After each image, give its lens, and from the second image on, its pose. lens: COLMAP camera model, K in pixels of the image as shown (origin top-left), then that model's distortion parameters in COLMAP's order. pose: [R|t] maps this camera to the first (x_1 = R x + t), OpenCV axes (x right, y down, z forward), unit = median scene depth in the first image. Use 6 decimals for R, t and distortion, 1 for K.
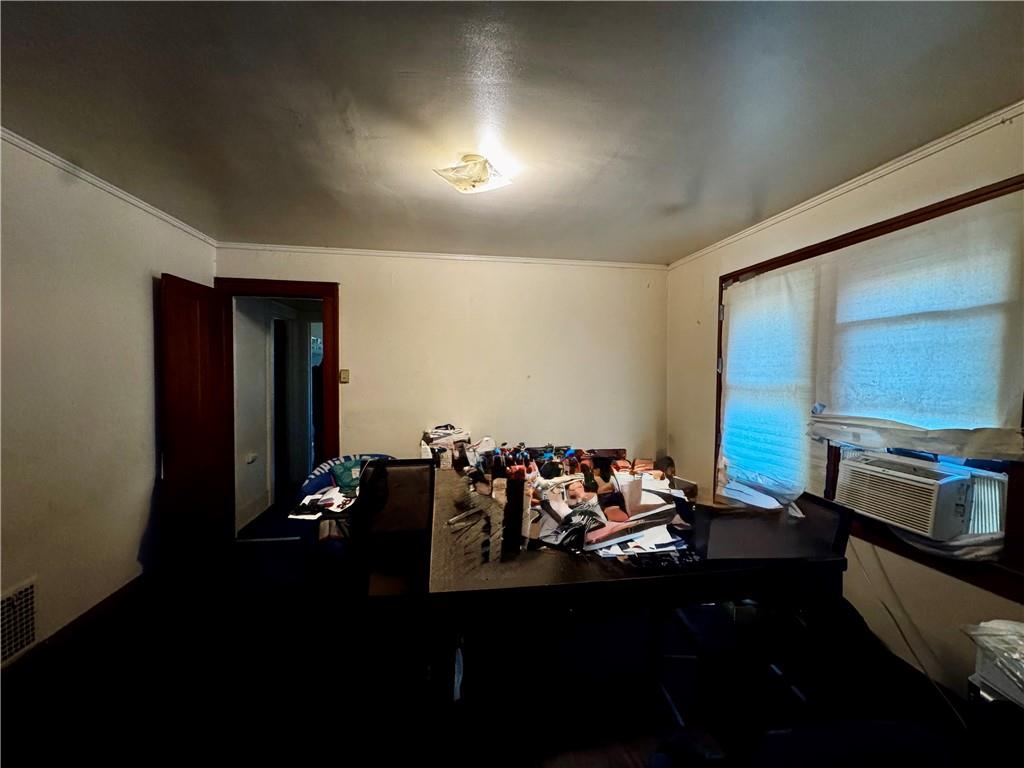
lens RADIAL K [[414.3, 0, 512.0], [0, 414.3, 384.0], [0, 0, 1]] dist [0.000018, -0.000046]
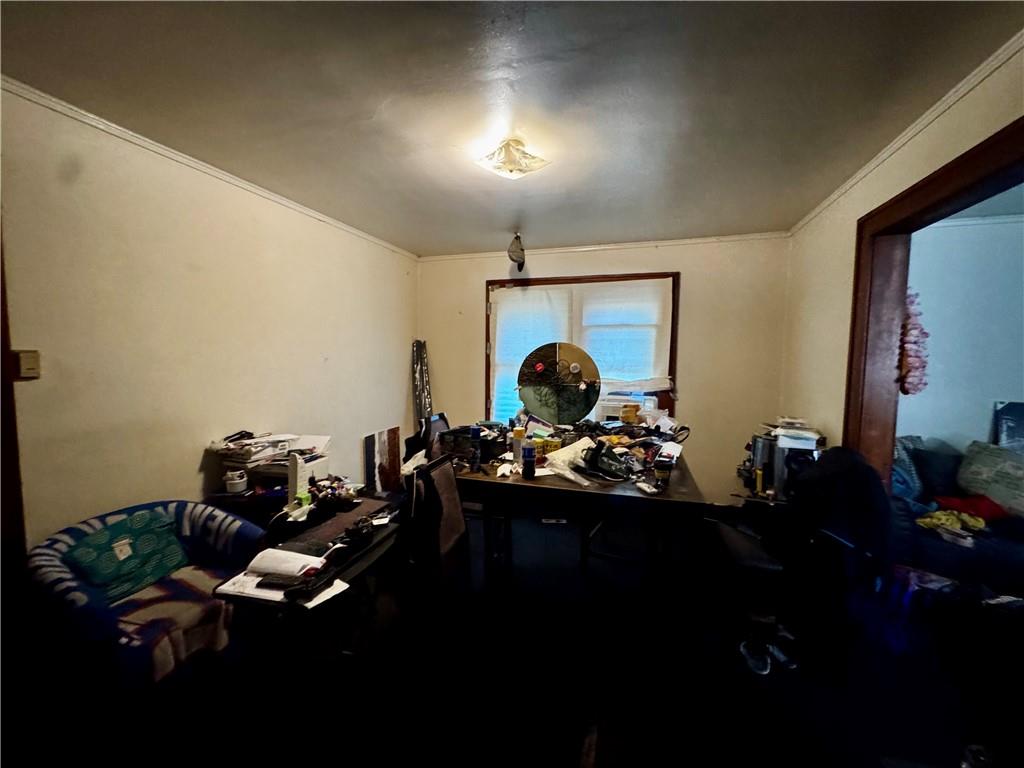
lens RADIAL K [[414.3, 0, 512.0], [0, 414.3, 384.0], [0, 0, 1]] dist [0.000018, -0.000046]
pose [[0.430749, -0.070619, 0.899704, -0.674319], [0.024636, 0.997482, 0.066499, -0.017253], [-0.902135, -0.006479, 0.431405, 0.362862]]
